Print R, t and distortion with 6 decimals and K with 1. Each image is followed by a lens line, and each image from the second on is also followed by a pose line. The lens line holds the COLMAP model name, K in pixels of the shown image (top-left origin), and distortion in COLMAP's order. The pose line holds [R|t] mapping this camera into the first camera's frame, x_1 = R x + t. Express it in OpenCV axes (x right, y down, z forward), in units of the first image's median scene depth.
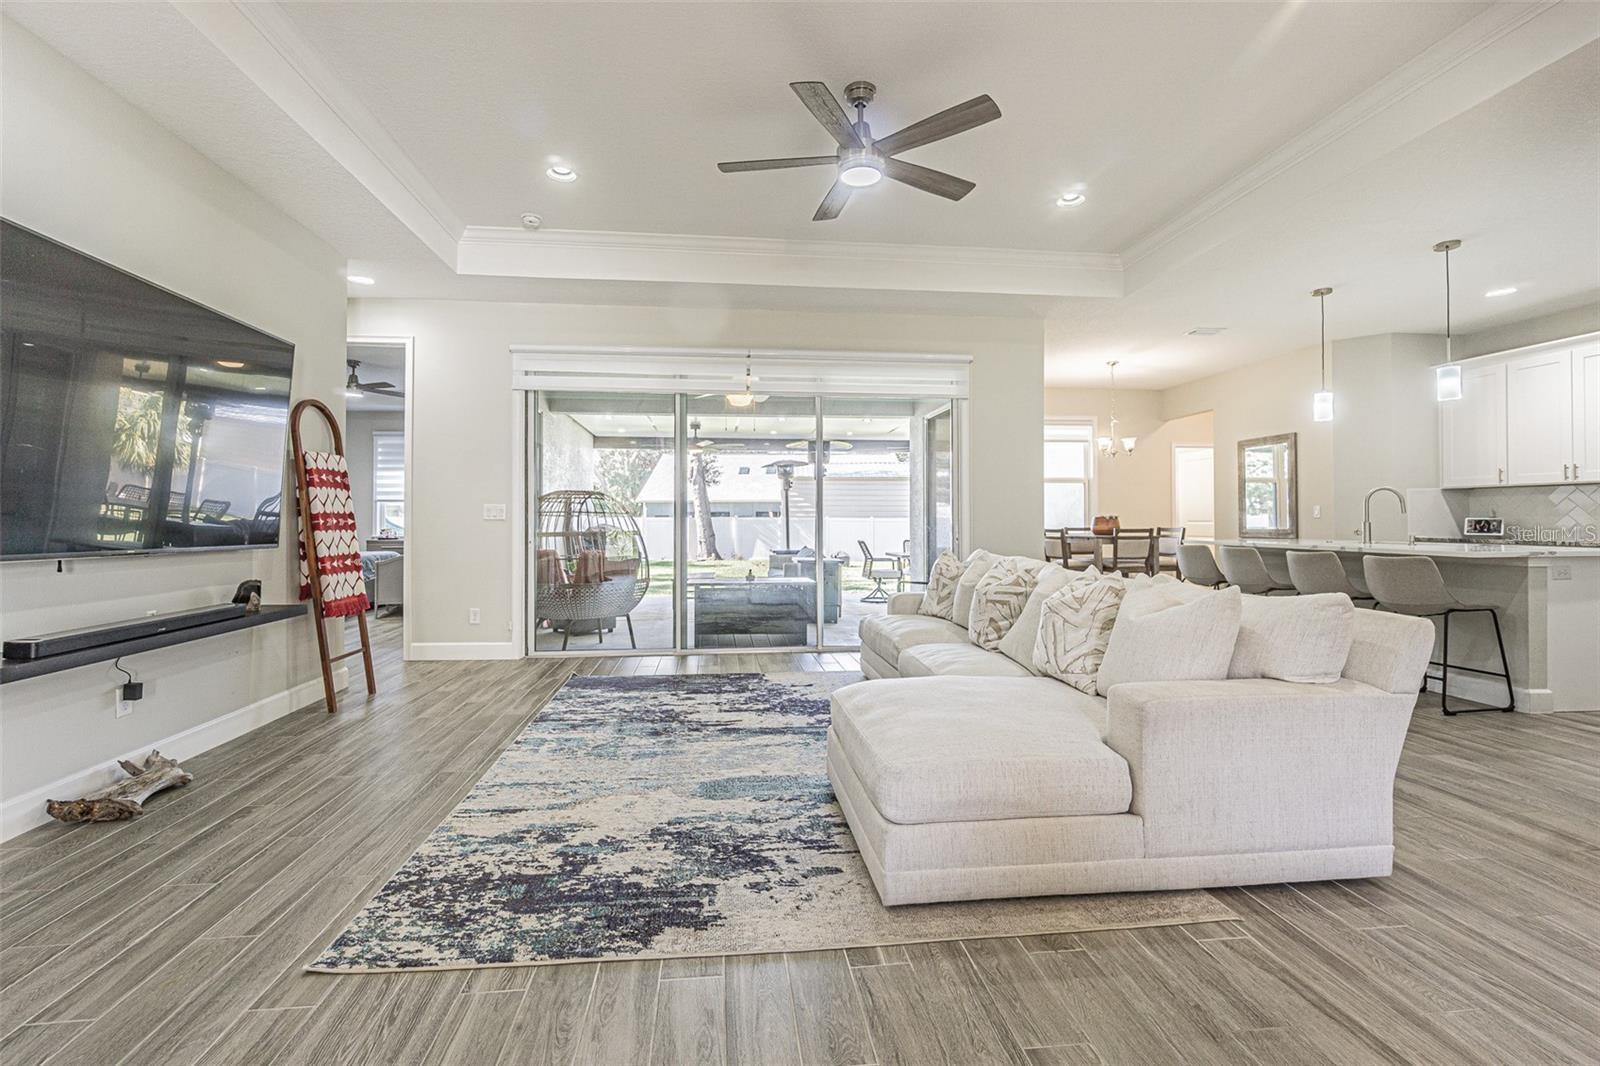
lens RADIAL K [[695.2, 0, 793.9], [0, 695.2, 527.2], [0, 0, 1]] dist [-0.003642, -0.000064]
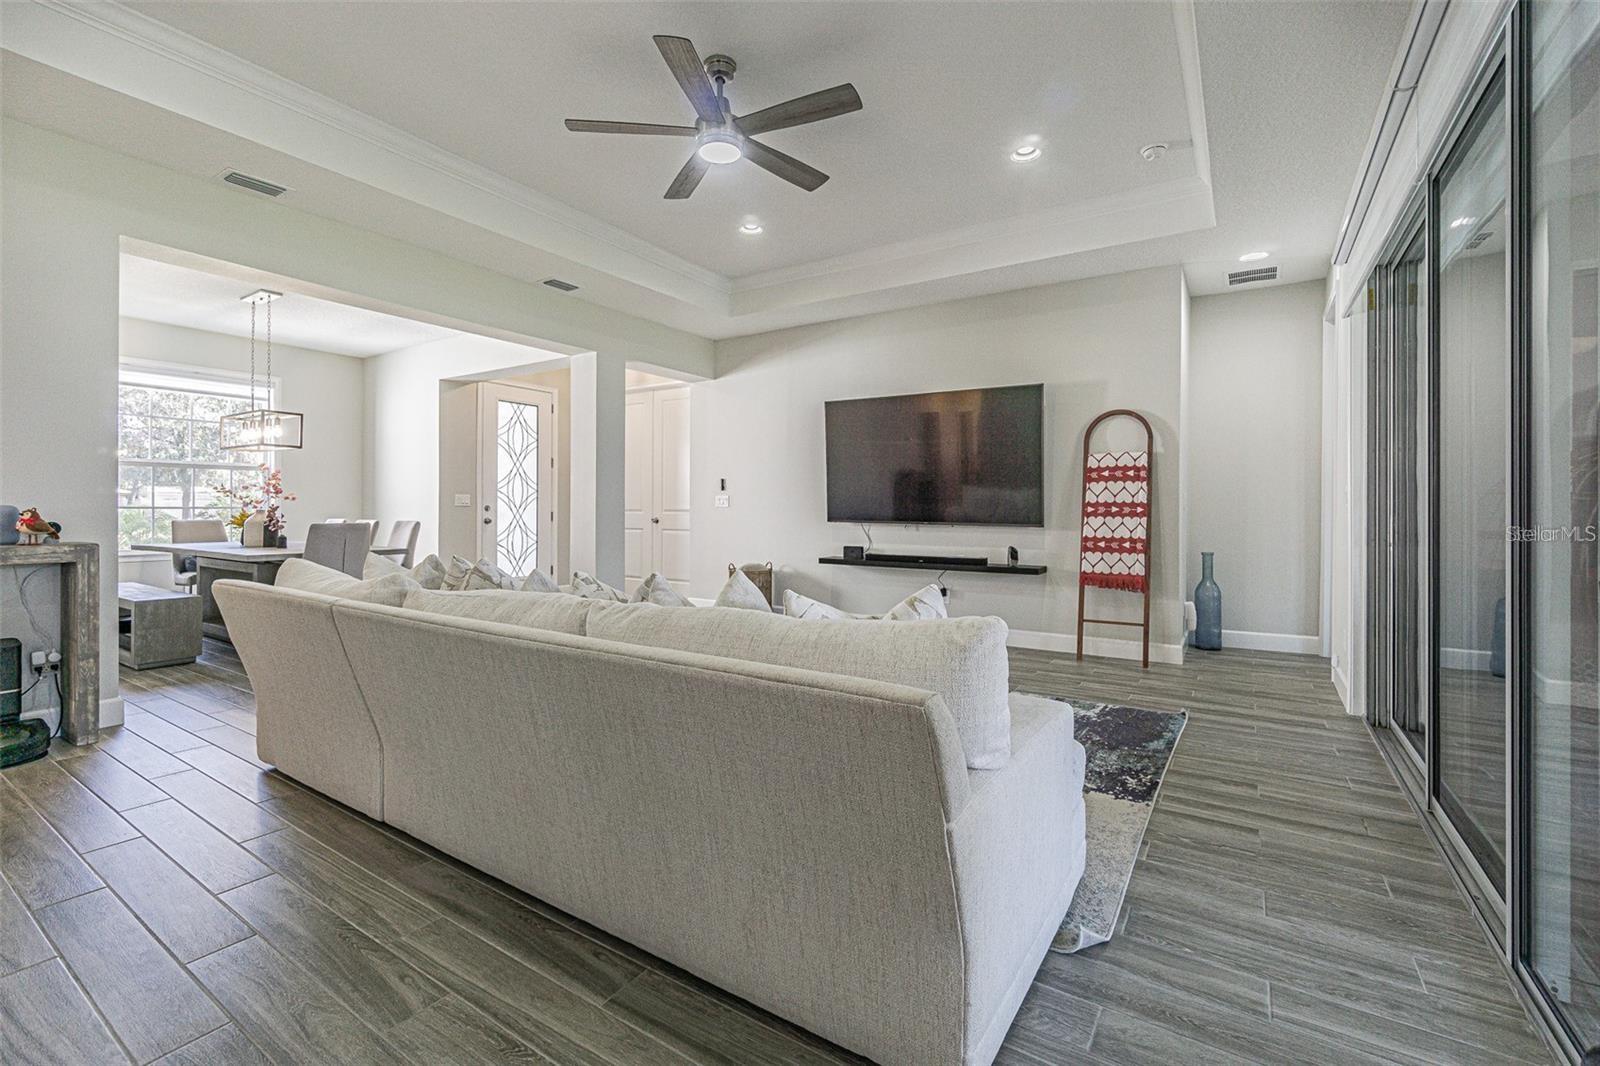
lens RADIAL K [[695.2, 0, 783.1], [0, 695.2, 522.1], [0, 0, 1]] dist [-0.003642, -0.000064]
pose [[-0.640179, 0.012242, -0.768128, 1.130475], [-0.010449, 0.999642, 0.024640, -0.018471], [0.768154, 0.023800, -0.639822, 2.396232]]
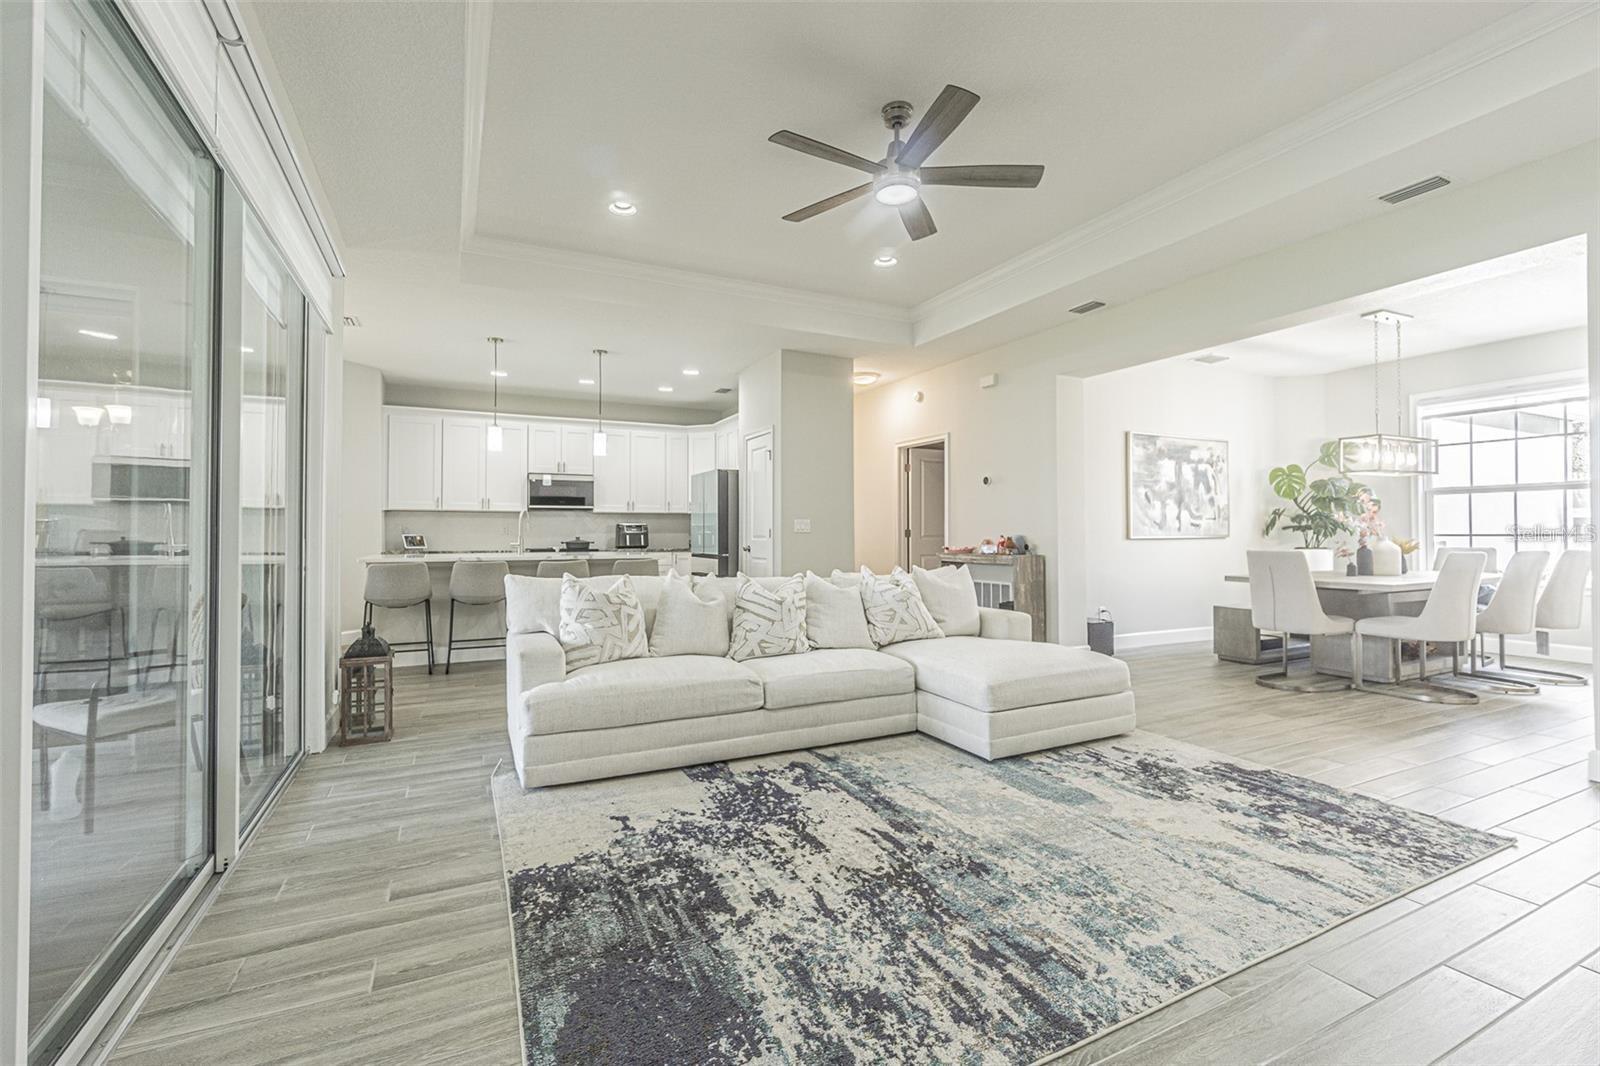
lens RADIAL K [[695.2, 0, 791.9], [0, 695.2, 525.0], [0, 0, 1]] dist [-0.003642, -0.000064]
pose [[-0.337728, 0.019592, 0.941040, -1.134140], [0.014577, 0.999772, -0.015583, -0.008582], [-0.941131, 0.008455, -0.337936, 2.099332]]
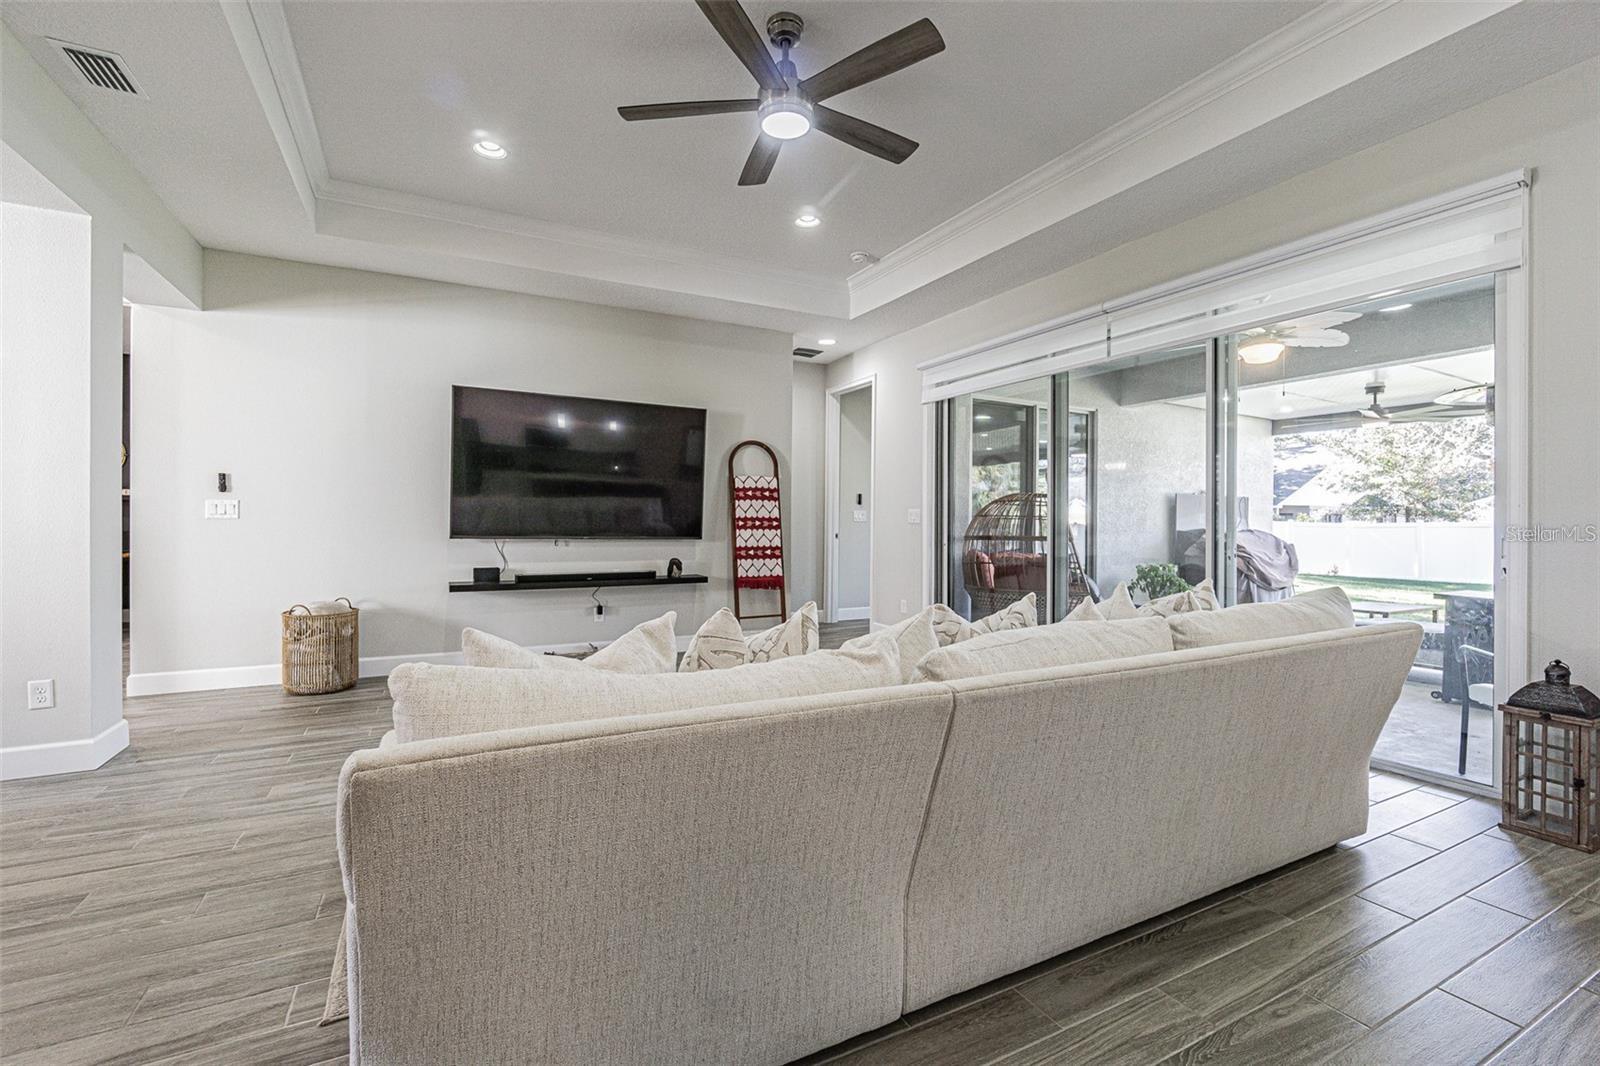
lens RADIAL K [[695.2, 0, 798.4], [0, 695.2, 528.1], [0, 0, 1]] dist [-0.003642, -0.000064]
pose [[0.362402, 0.008318, -0.931985, 1.296933], [-0.013535, 0.999902, 0.003661, -0.008452], [0.931924, 0.011288, 0.362479, 0.999681]]
